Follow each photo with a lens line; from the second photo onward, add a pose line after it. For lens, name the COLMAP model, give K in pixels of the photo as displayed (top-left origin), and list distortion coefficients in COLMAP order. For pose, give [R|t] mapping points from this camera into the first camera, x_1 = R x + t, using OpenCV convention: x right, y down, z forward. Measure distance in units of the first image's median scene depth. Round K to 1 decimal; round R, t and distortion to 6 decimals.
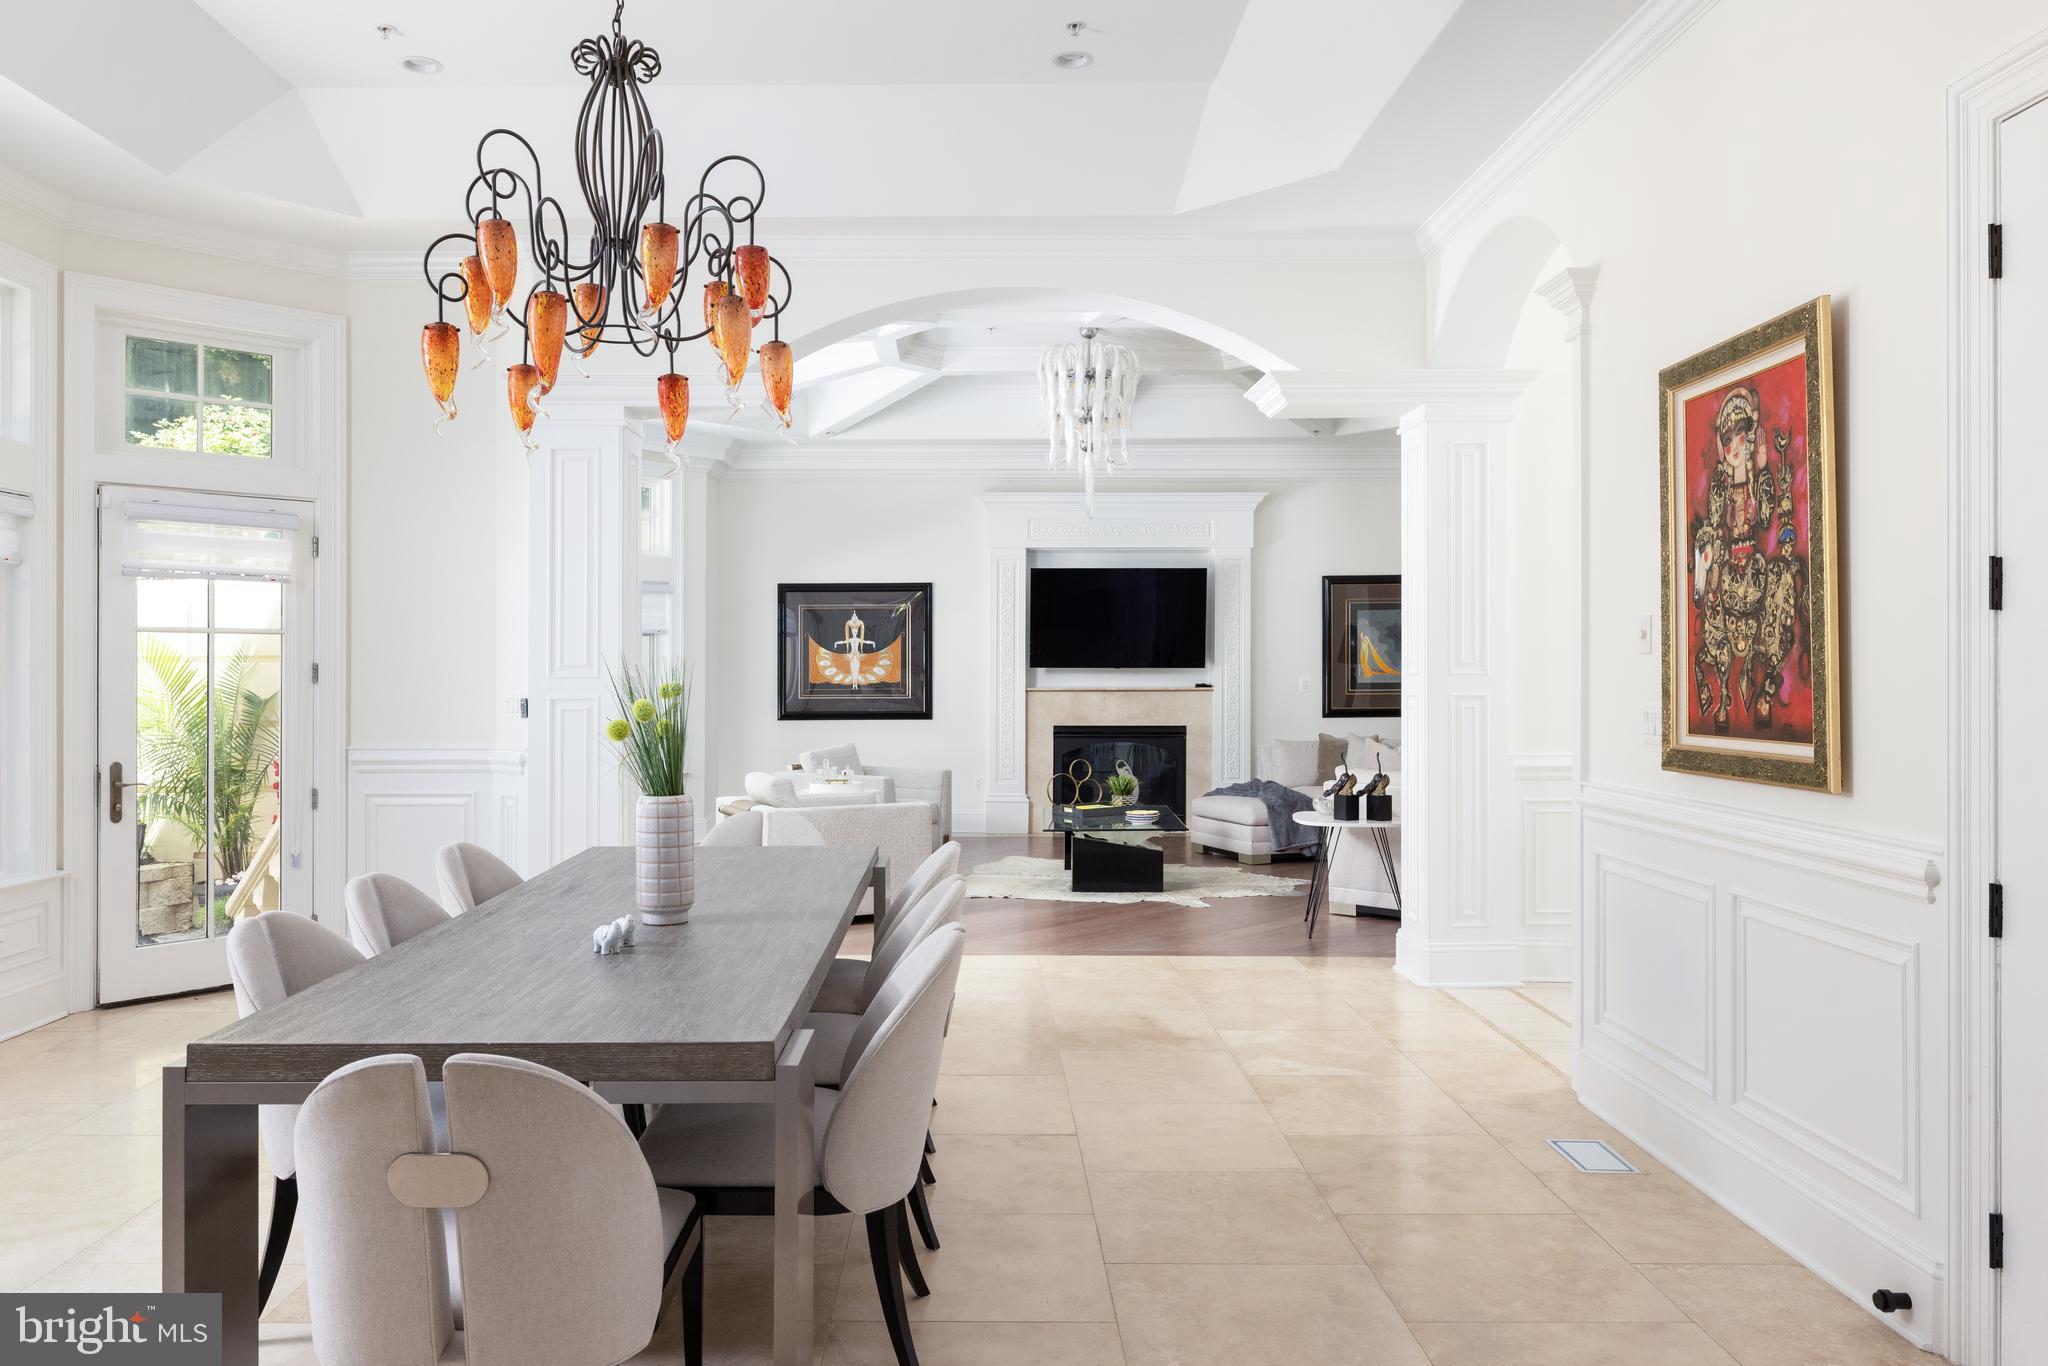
lens RADIAL K [[1589.2, 0, 1028.3], [0, 1589.2, 651.7], [0, 0, 1]] dist [0.001290, -0.001939]
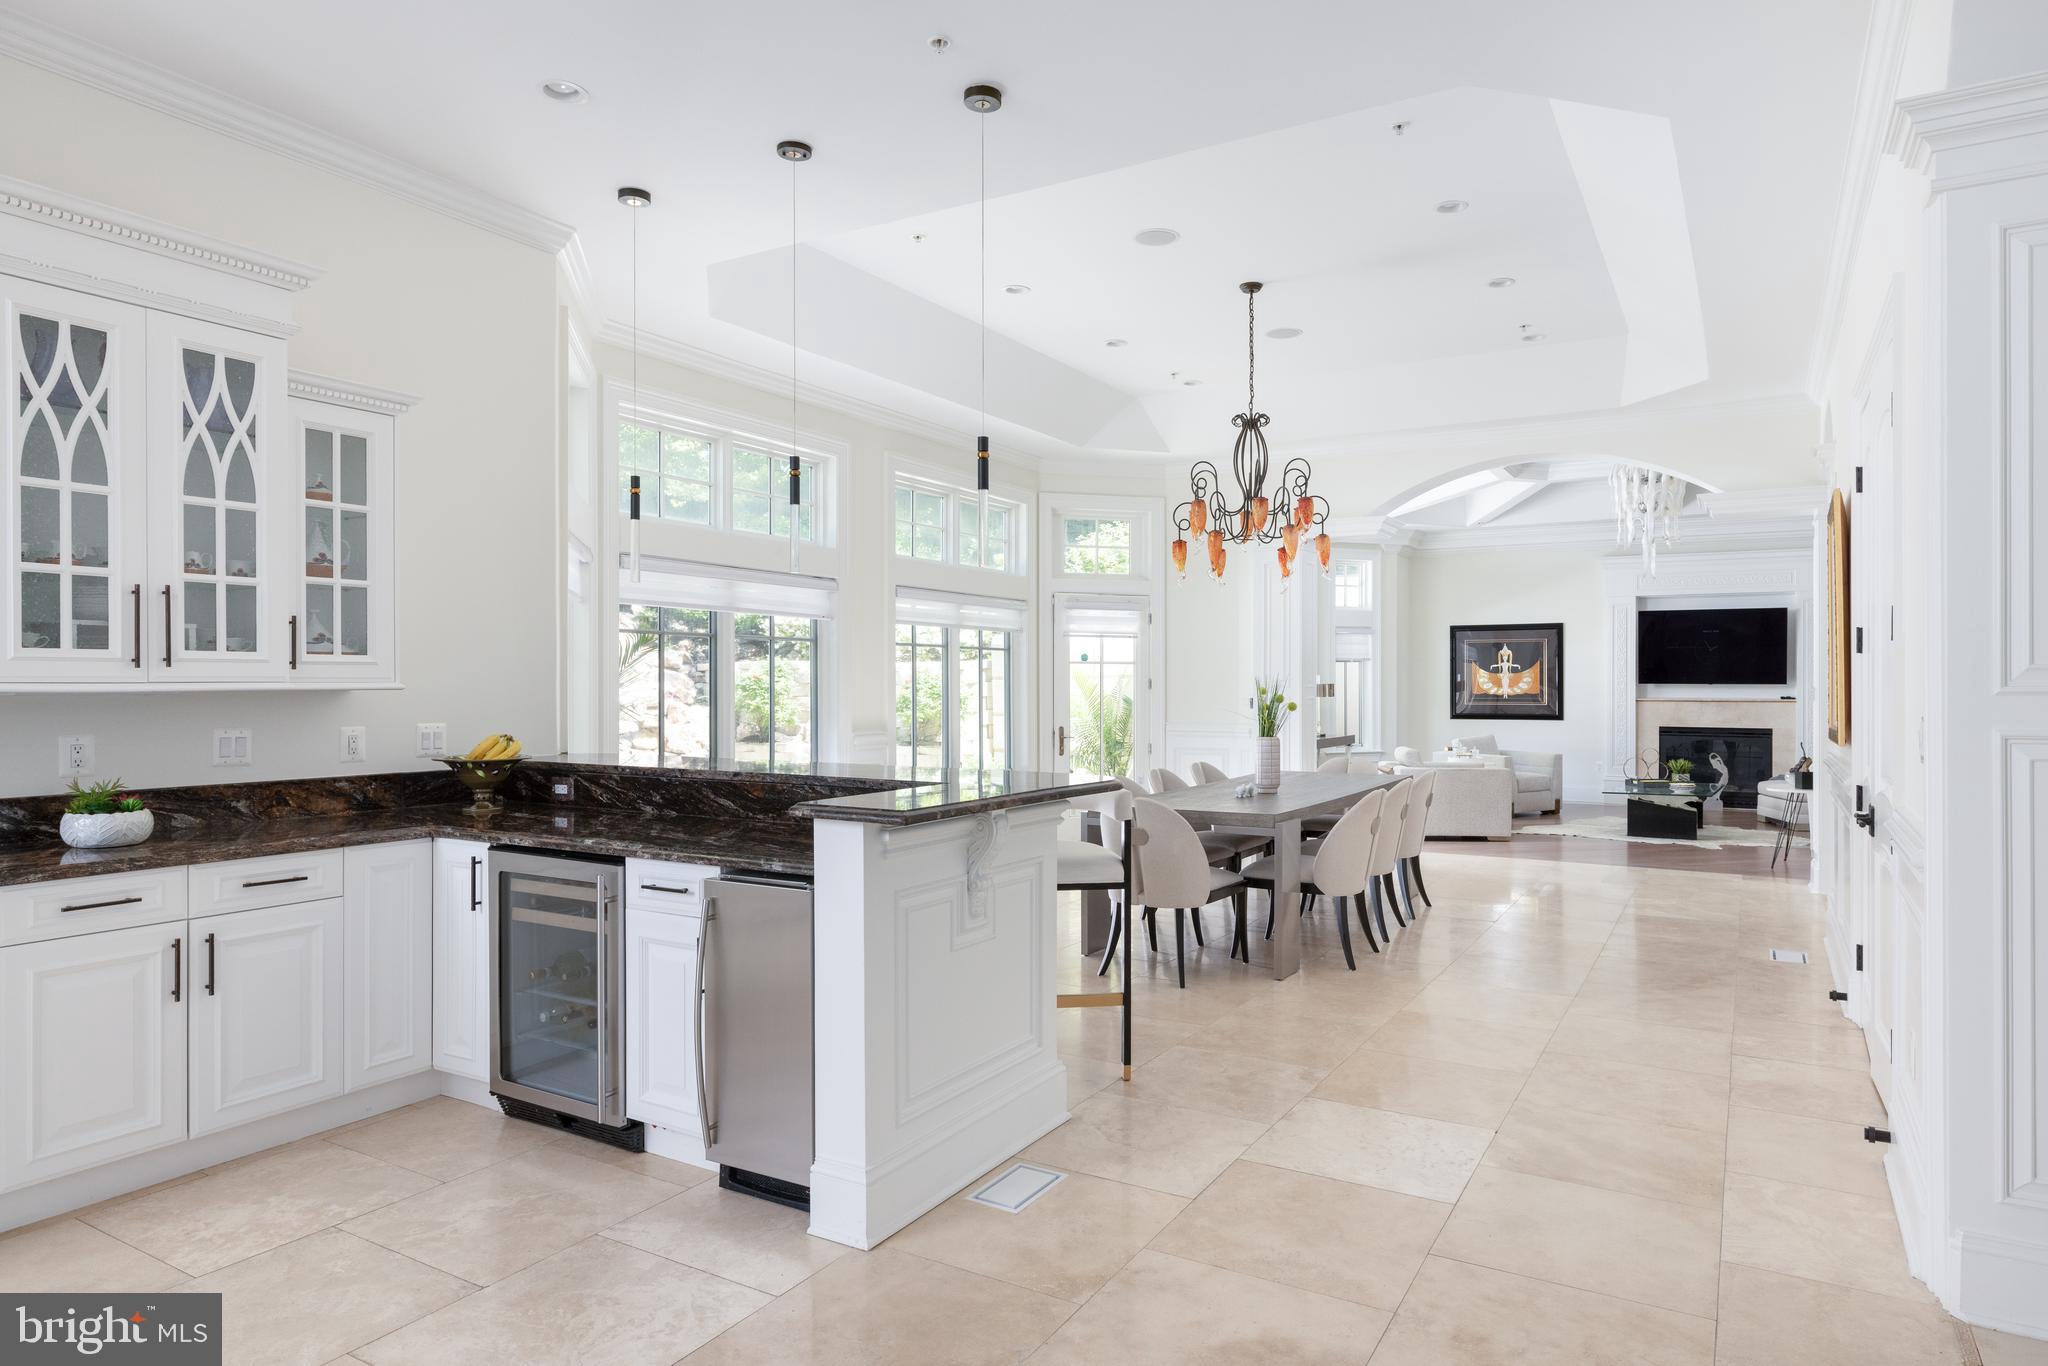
lens RADIAL K [[1313.2, 0, 1028.8], [0, 1313.2, 653.7], [0, 0, 1]] dist [0.077714, 0.000642]
pose [[0.858600, -0.009135, -0.512564, 0.144173], [0.002319, 0.999900, -0.013936, -0.000935], [0.512640, 0.010777, 0.858536, -0.264412]]
